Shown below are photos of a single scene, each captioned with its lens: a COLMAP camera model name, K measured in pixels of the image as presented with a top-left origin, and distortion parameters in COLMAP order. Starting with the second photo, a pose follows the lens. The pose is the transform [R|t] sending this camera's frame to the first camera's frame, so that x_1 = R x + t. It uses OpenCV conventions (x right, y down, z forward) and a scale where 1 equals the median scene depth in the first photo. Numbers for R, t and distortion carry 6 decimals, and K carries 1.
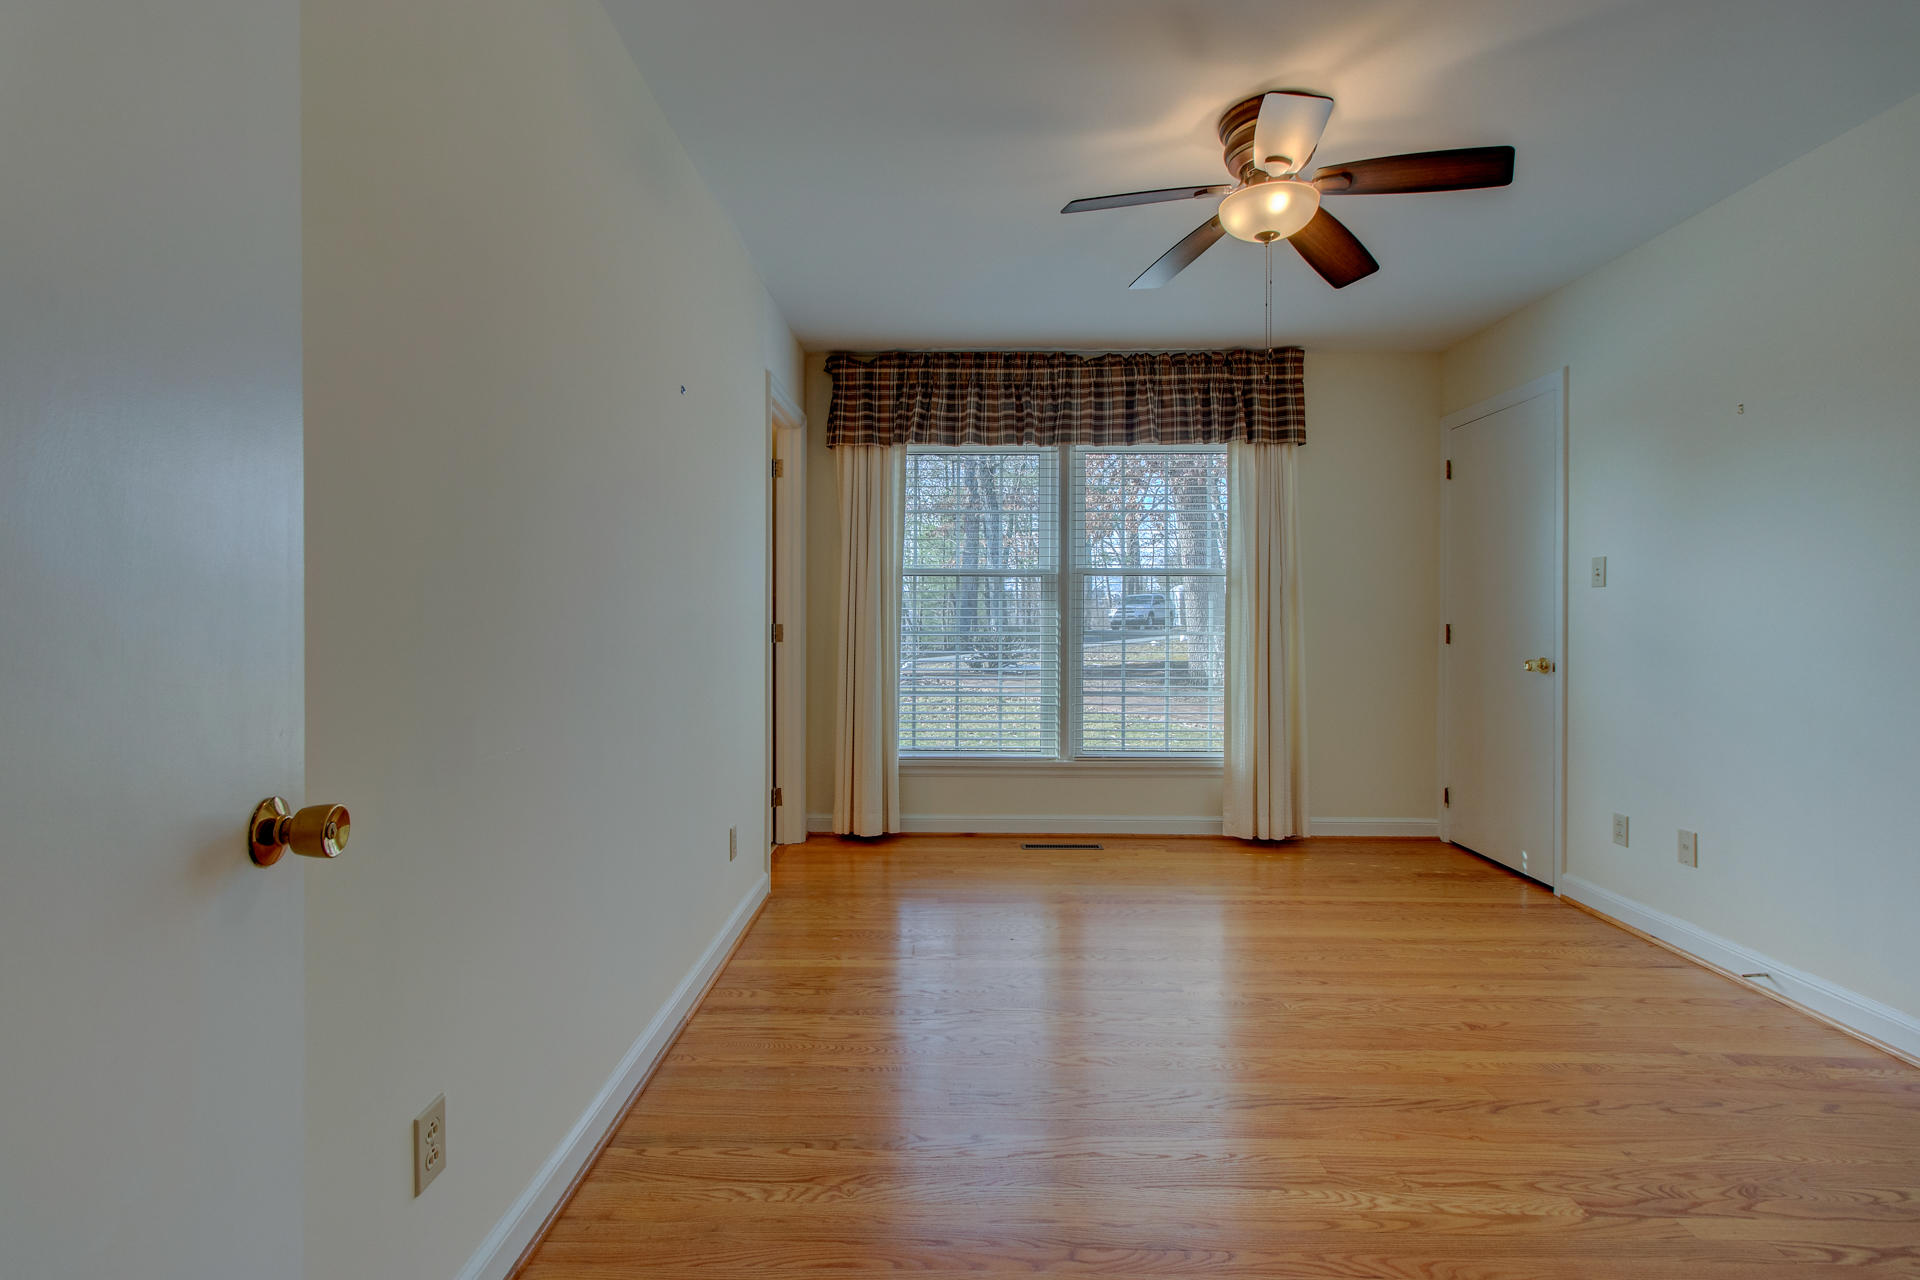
lens RADIAL K [[887.0, 0, 945.4], [0, 887.0, 631.8], [0, 0, 1]] dist [0.000811, -0.000270]
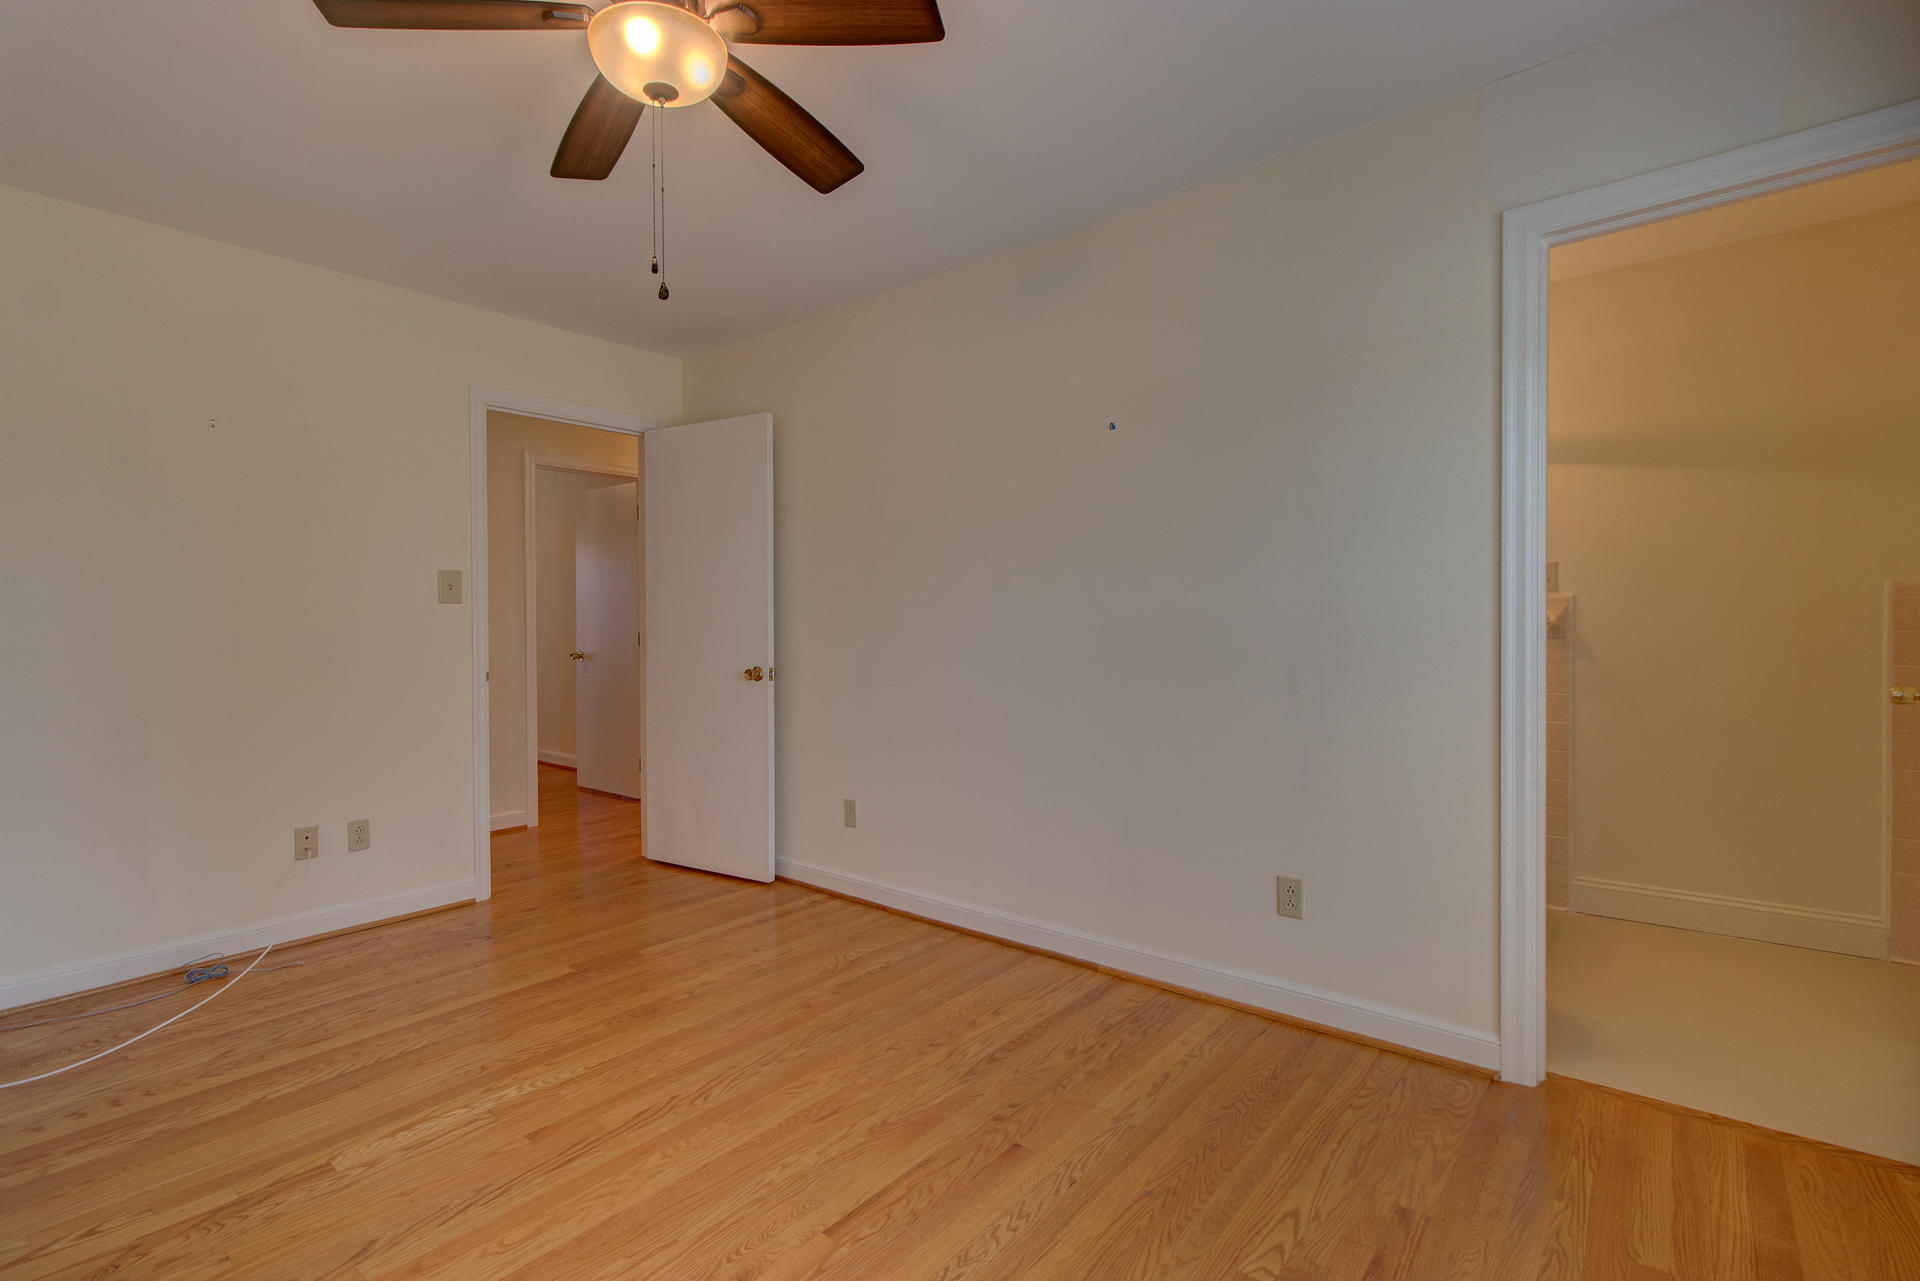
lens RADIAL K [[887.0, 0, 945.4], [0, 887.0, 632.3], [0, 0, 1]] dist [0.000811, -0.000270]
pose [[-0.624992, 0.008974, -0.780580, 1.019153], [-0.005357, 0.999861, 0.015784, -0.037102], [0.780613, 0.014046, -0.624857, 2.119957]]
